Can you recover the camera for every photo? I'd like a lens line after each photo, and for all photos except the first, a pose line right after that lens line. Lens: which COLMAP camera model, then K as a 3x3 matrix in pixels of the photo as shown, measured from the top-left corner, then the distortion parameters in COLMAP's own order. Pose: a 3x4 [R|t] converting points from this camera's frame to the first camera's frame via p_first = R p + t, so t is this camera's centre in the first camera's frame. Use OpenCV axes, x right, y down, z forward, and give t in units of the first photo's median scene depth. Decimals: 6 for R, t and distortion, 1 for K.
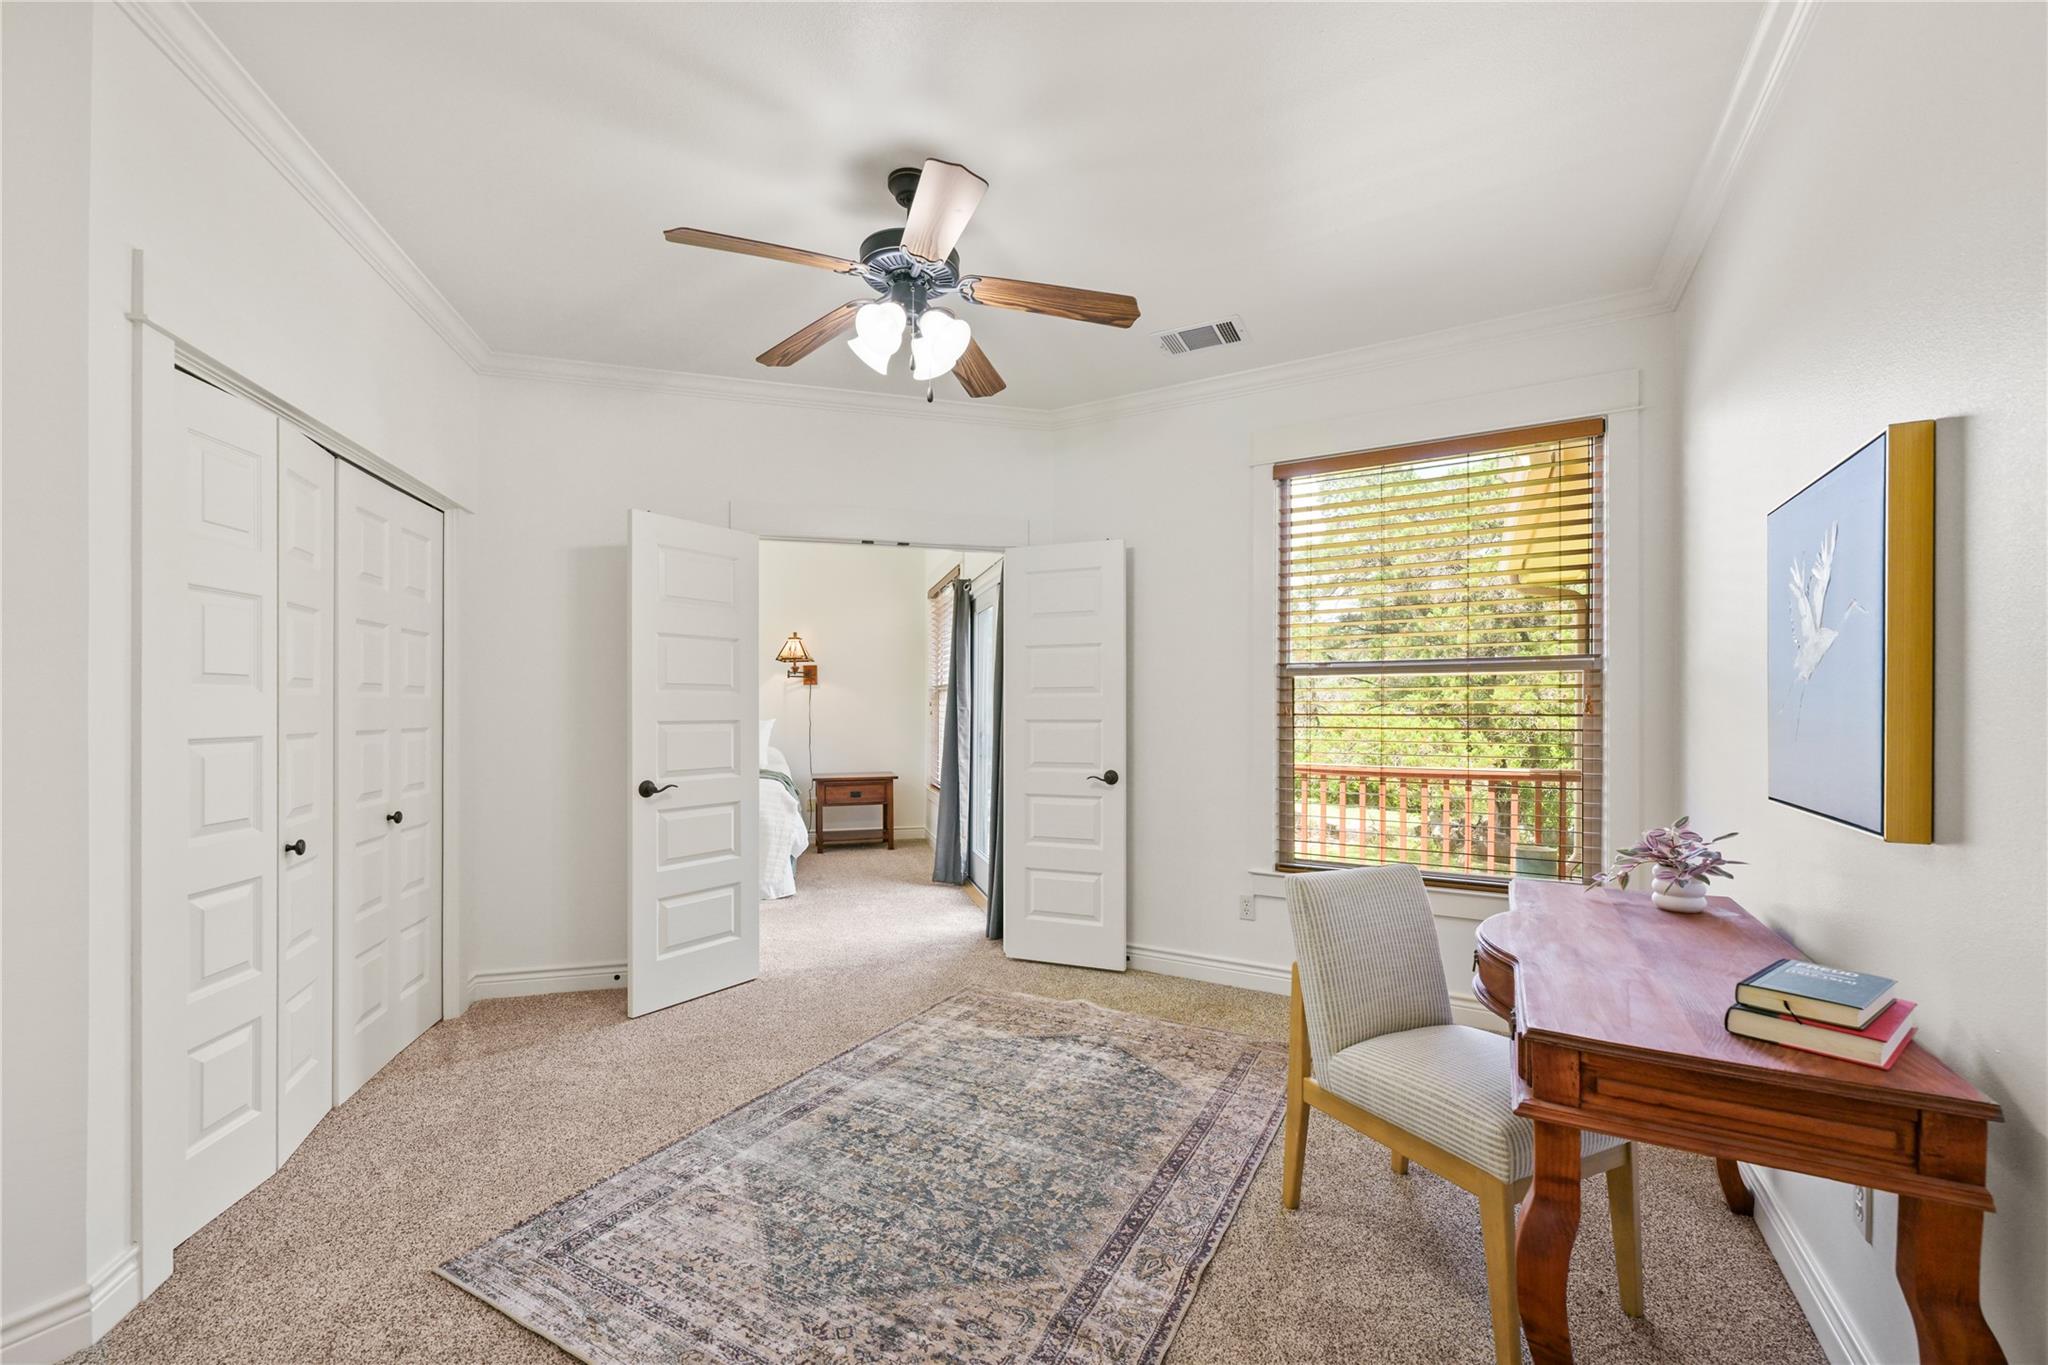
lens RADIAL K [[803.5, 0, 1024.3], [0, 803.5, 699.6], [0, 0, 1]] dist [0.000805, -0.000061]
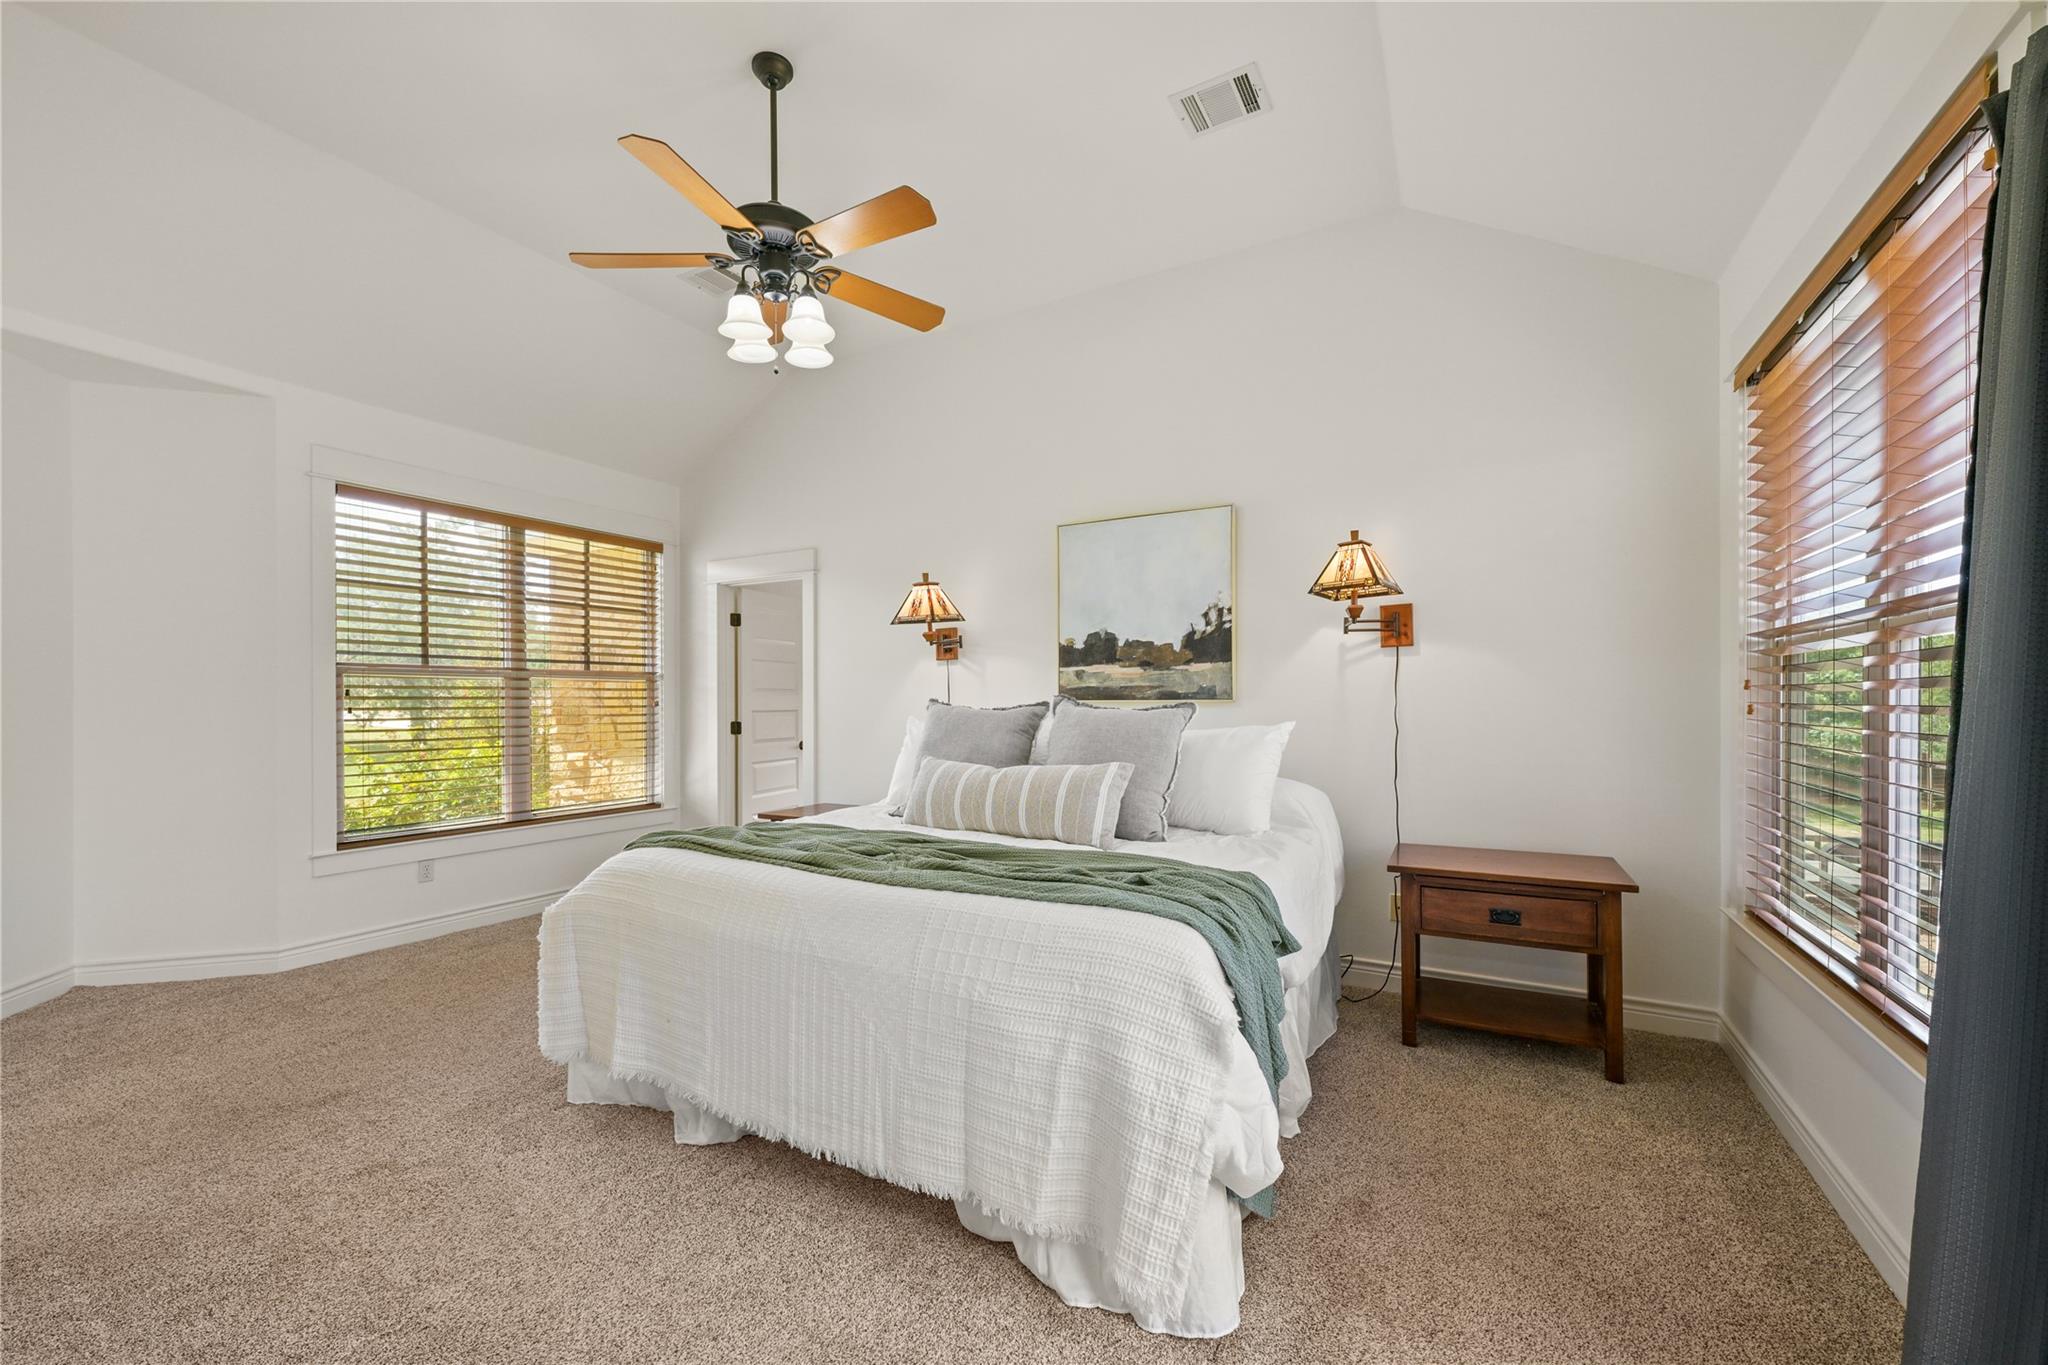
lens RADIAL K [[803.5, 0, 1024.3], [0, 803.5, 699.6], [0, 0, 1]] dist [0.000805, -0.000061]
pose [[0.709541, 0.001220, -0.704663, -0.097849], [0.006865, 0.999939, 0.008644, 0.006182], [0.704631, -0.010971, 0.709489, 0.546212]]
